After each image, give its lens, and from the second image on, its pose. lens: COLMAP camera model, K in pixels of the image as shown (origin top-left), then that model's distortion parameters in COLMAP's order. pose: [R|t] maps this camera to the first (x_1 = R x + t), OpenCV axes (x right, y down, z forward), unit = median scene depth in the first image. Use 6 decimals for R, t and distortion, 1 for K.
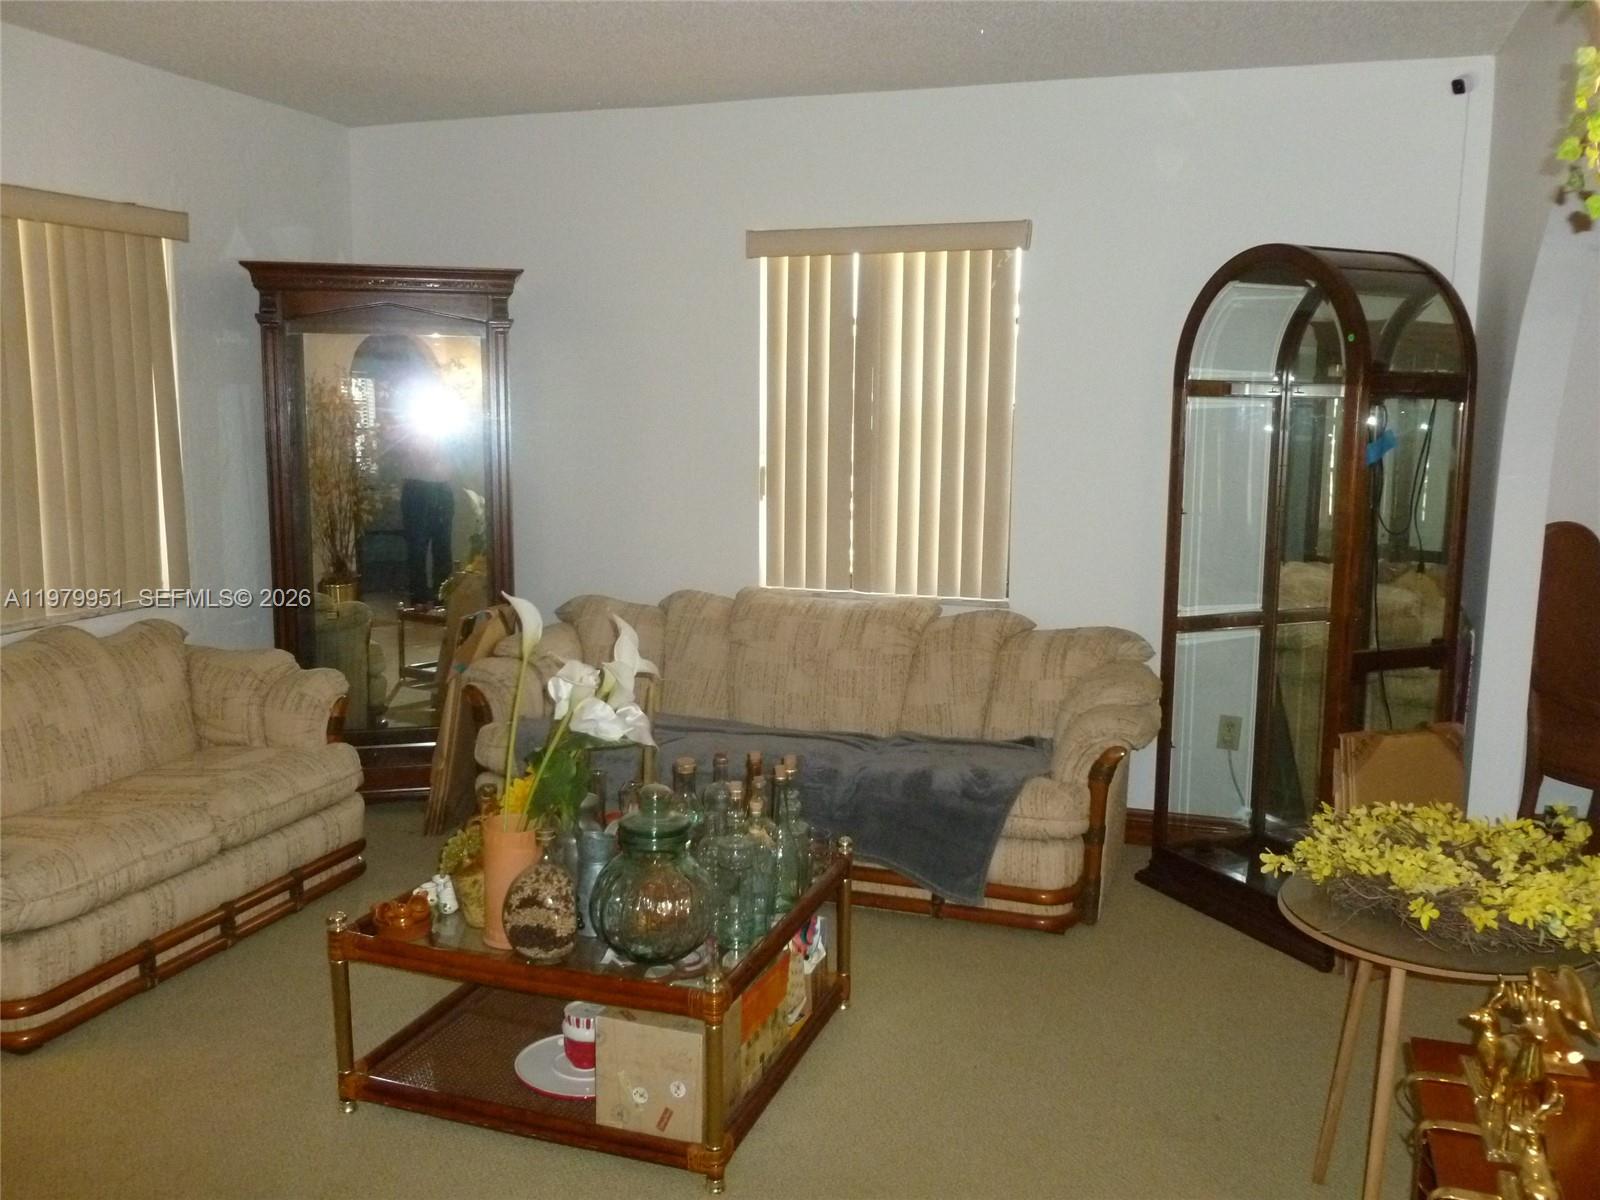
lens RADIAL K [[1377.0, 0, 800.0], [0, 1377.0, 600.0], [0, 0, 1]] dist [-0.040827, 0.015111]
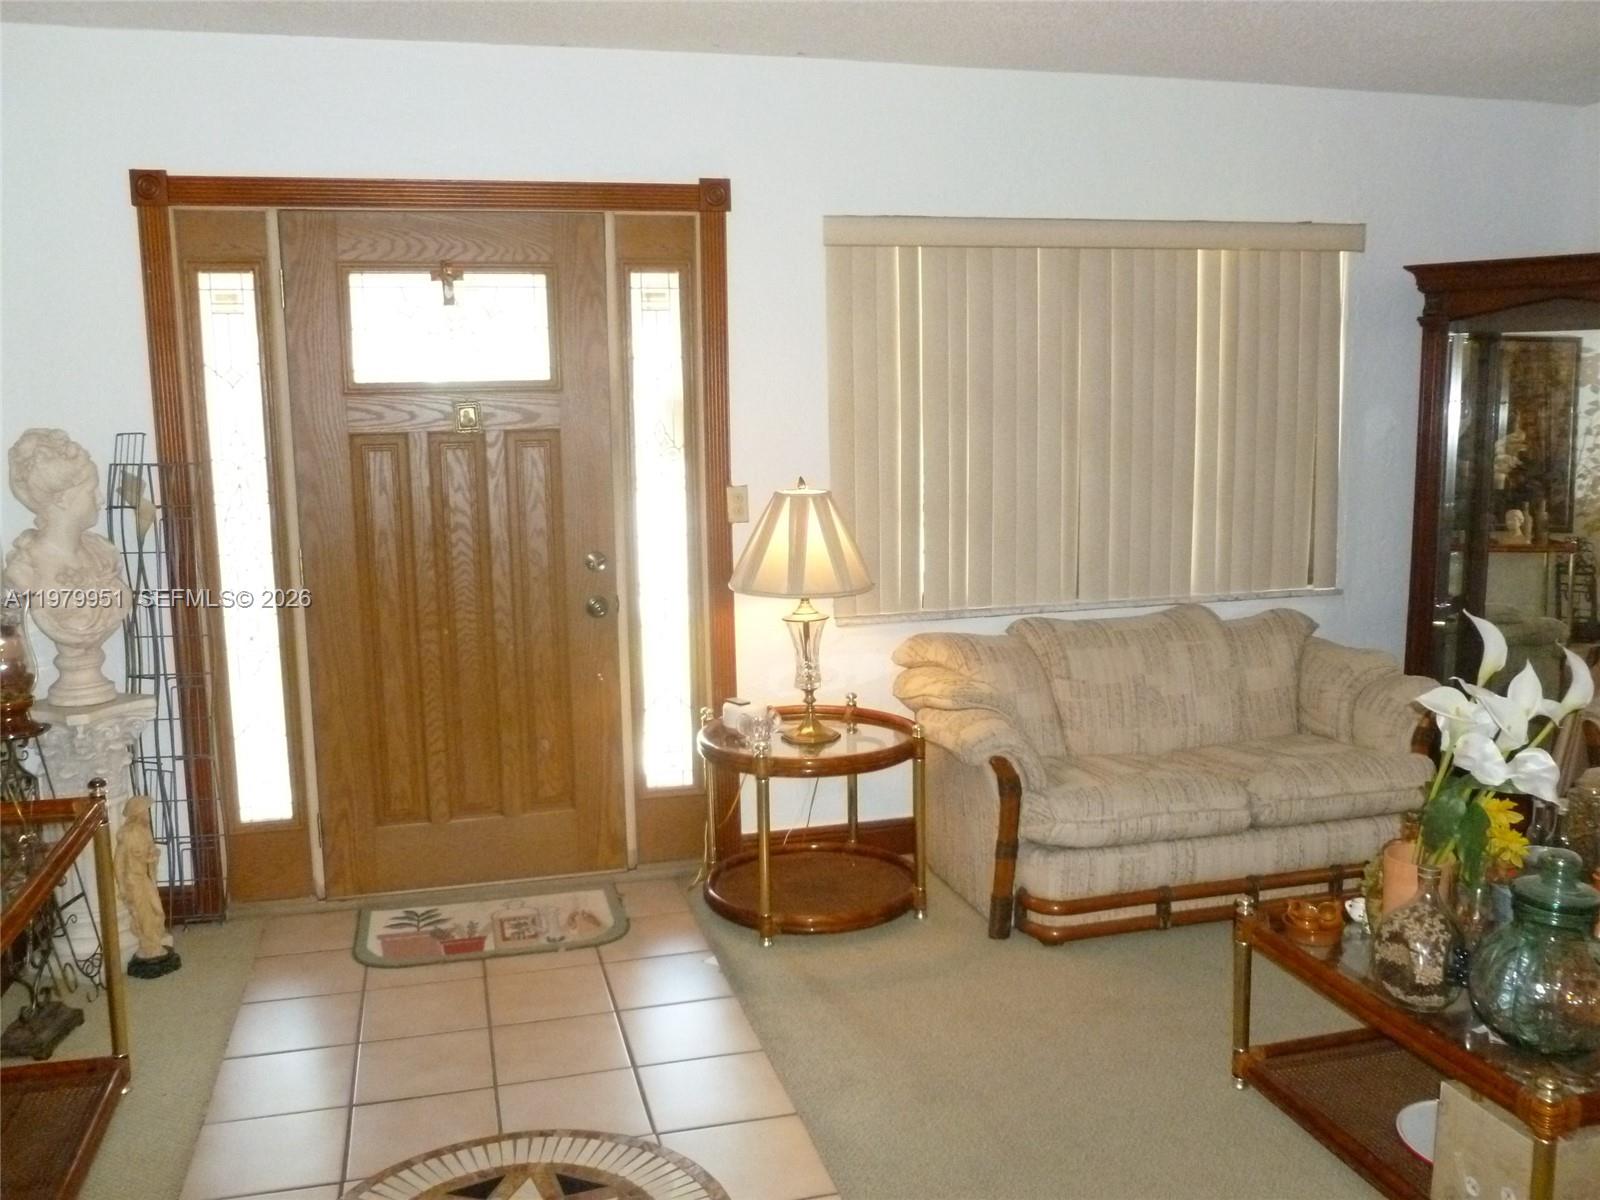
lens RADIAL K [[1377.0, 0, 800.0], [0, 1377.0, 600.0], [0, 0, 1]] dist [-0.040827, 0.015111]
pose [[0.551948, 0.100533, -0.827796, 0.257533], [-0.101674, 0.993413, 0.052854, -0.013551], [0.827657, 0.054992, 0.558533, 0.100458]]
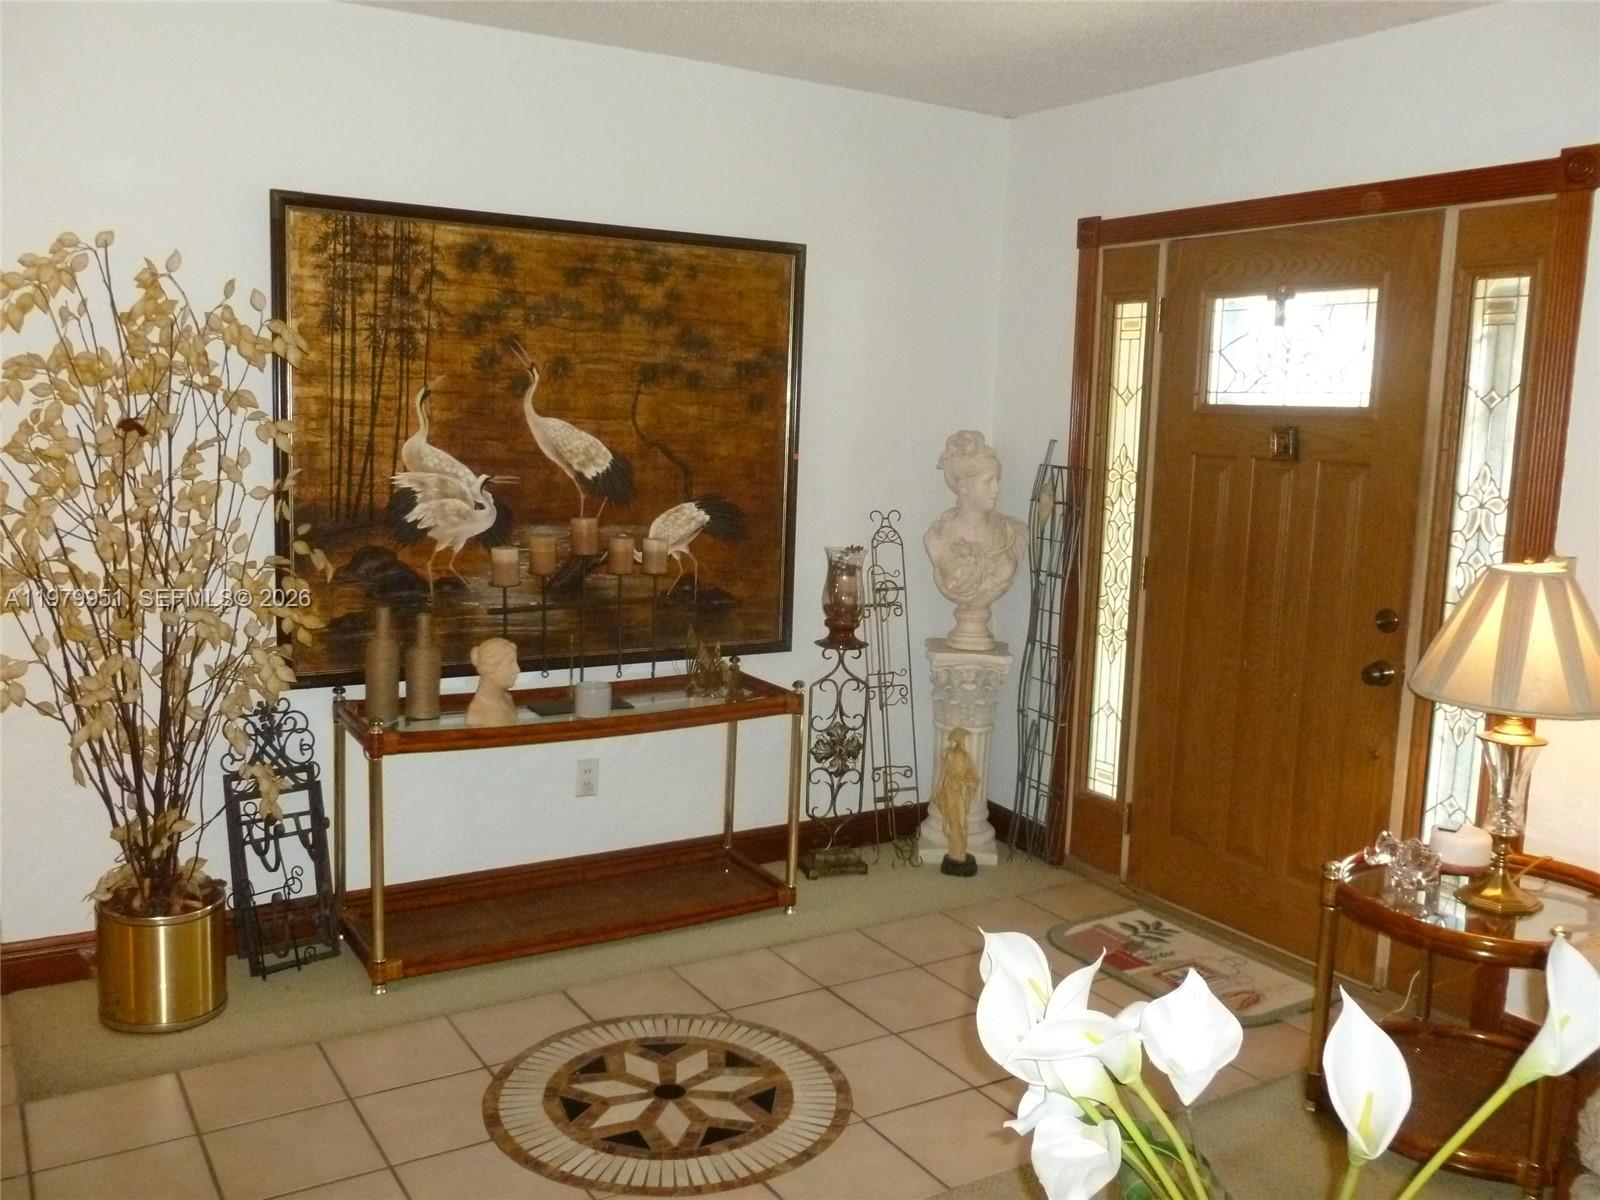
lens RADIAL K [[1377.0, 0, 800.0], [0, 1377.0, 600.0], [0, 0, 1]] dist [-0.040827, 0.015111]
pose [[-0.647736, 0.075714, -0.758093, 0.213830], [-0.149654, 0.963019, 0.224050, -0.142817], [0.747022, 0.258577, -0.612451, 0.913175]]
